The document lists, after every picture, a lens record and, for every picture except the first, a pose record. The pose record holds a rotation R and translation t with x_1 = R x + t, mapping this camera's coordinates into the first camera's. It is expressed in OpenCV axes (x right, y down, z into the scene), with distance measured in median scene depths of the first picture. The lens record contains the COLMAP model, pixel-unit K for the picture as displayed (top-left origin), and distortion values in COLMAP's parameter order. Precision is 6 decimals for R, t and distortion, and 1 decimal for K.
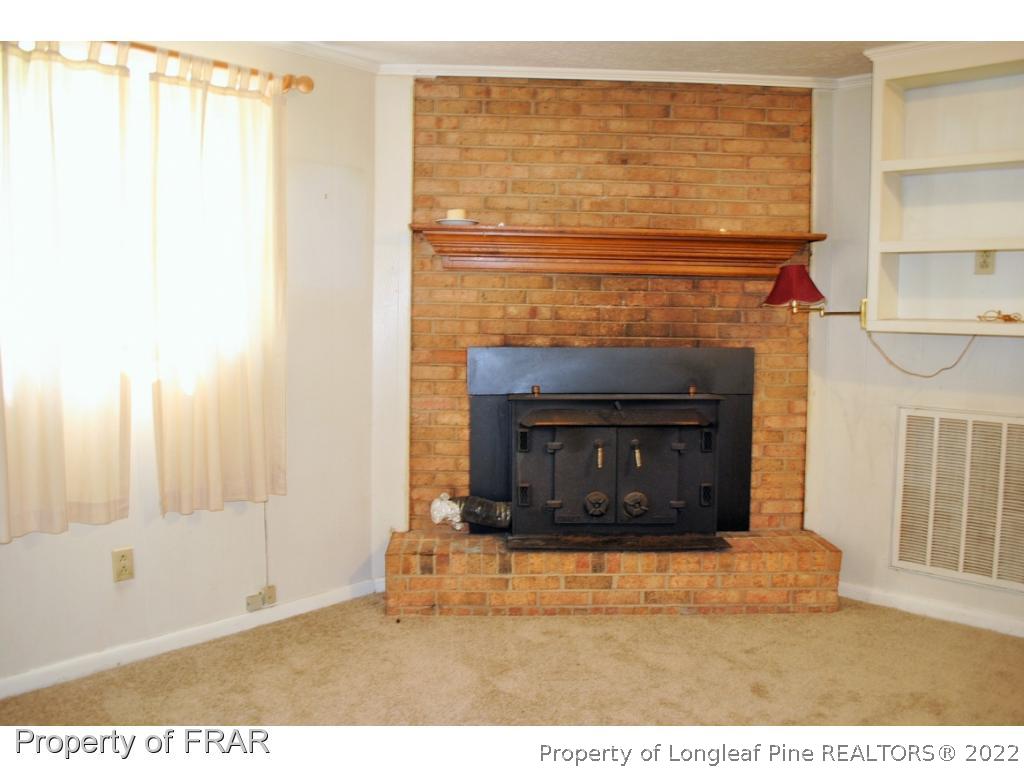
lens RADIAL K [[814.4, 0, 508.9], [0, 814.4, 383.6], [0, 0, 1]] dist [-0.079417, 0.008474]
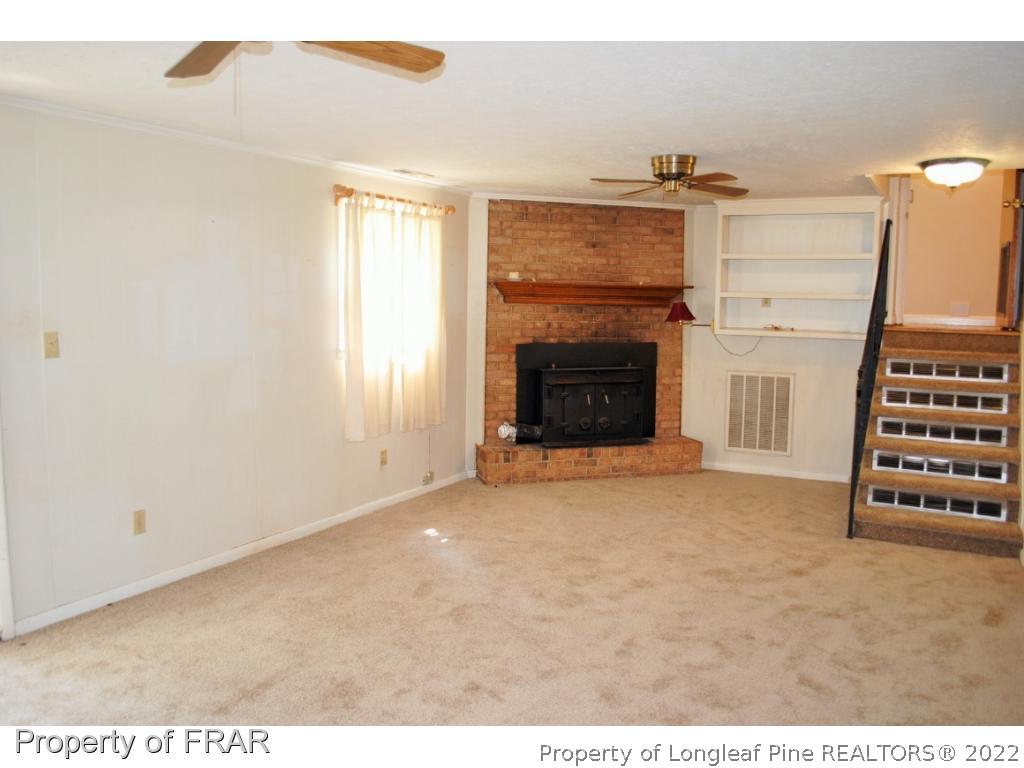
lens RADIAL K [[814.4, 0, 513.3], [0, 814.4, 385.8], [0, 0, 1]] dist [-0.079417, 0.008474]
pose [[0.966835, -0.025737, 0.254101, -0.546277], [0.019252, 0.999423, 0.027976, -0.001237], [-0.254675, -0.022156, 0.966773, -0.830030]]
